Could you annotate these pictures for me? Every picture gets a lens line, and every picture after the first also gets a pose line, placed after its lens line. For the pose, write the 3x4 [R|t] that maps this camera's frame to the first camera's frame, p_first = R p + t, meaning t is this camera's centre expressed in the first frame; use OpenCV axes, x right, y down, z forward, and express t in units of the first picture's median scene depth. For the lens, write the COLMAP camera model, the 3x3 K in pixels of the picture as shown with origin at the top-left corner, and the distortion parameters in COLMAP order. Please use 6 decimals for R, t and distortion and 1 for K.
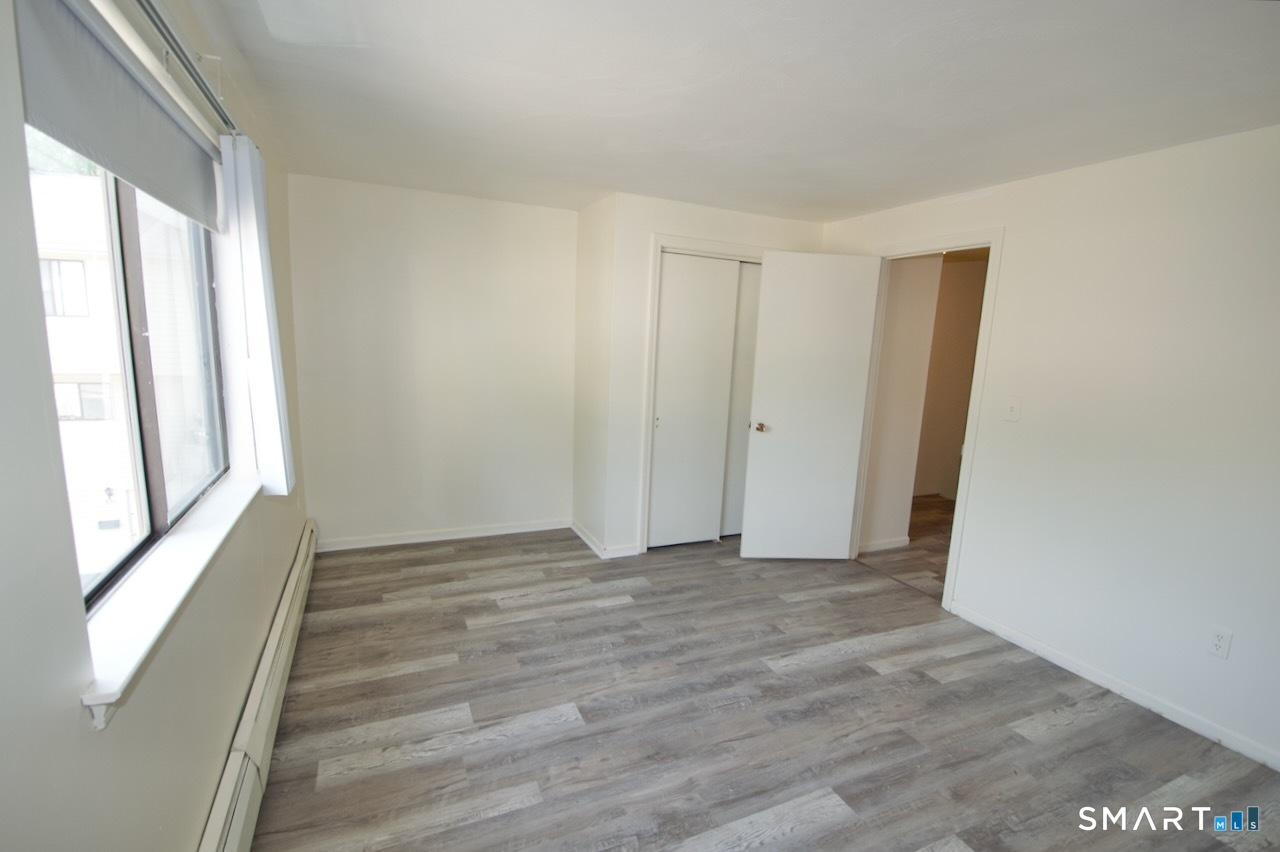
lens RADIAL K [[575.6, 0, 639.7], [0, 575.6, 432.0], [0, 0, 1]] dist [0.005262, -0.001022]
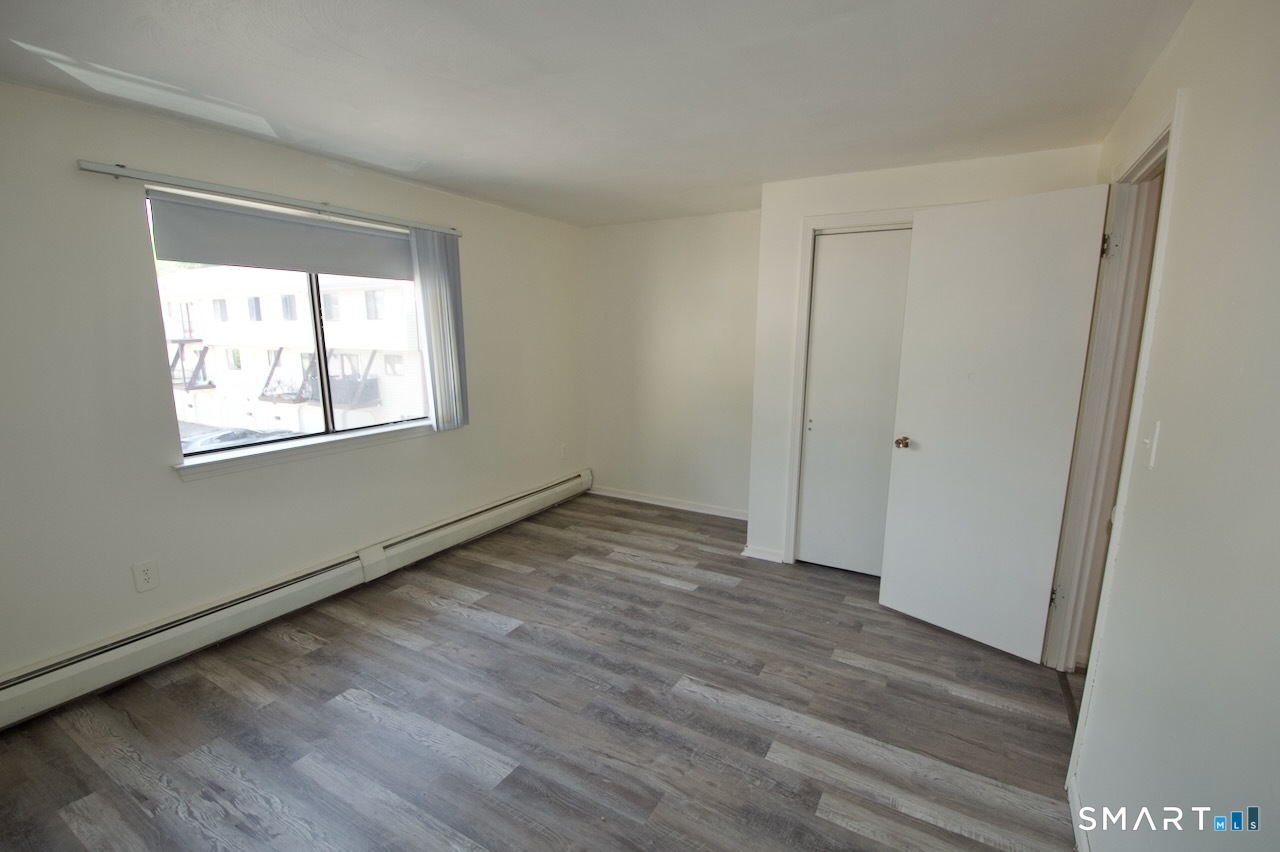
lens RADIAL K [[575.6, 0, 671.4], [0, 575.6, 429.8], [0, 0, 1]] dist [0.005262, -0.001022]
pose [[0.598619, 0.097504, -0.795077, 0.785897], [-0.110880, 0.993095, 0.038306, -0.023781], [0.793322, 0.065228, 0.605297, 0.354228]]
